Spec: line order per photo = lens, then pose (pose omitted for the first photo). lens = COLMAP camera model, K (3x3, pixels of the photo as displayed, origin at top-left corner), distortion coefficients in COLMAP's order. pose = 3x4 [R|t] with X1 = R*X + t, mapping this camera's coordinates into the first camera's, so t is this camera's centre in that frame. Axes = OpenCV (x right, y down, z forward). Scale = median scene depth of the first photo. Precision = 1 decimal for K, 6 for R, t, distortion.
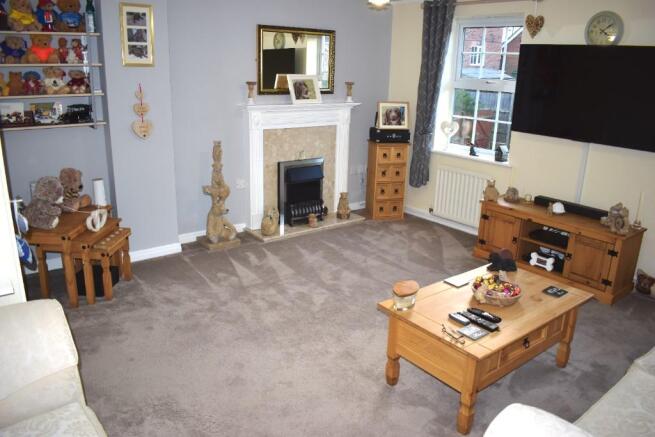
lens RADIAL K [[502.1, 0, 327.5], [0, 502.1, 218.5], [0, 0, 1]] dist [-0.100901, -0.007251]
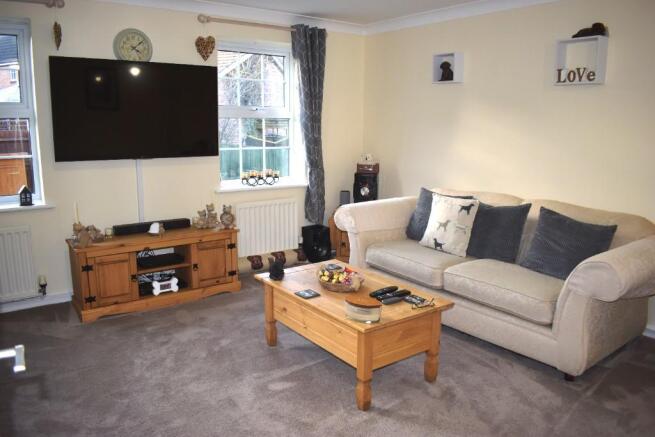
lens RADIAL K [[502.1, 0, 327.5], [0, 502.1, 218.5], [0, 0, 1]] dist [-0.100901, -0.007251]
pose [[0.005052, -0.248533, 0.968610, -0.483816], [0.247045, 0.938908, 0.239624, -0.196624], [-0.968991, 0.238080, 0.066143, 0.605781]]
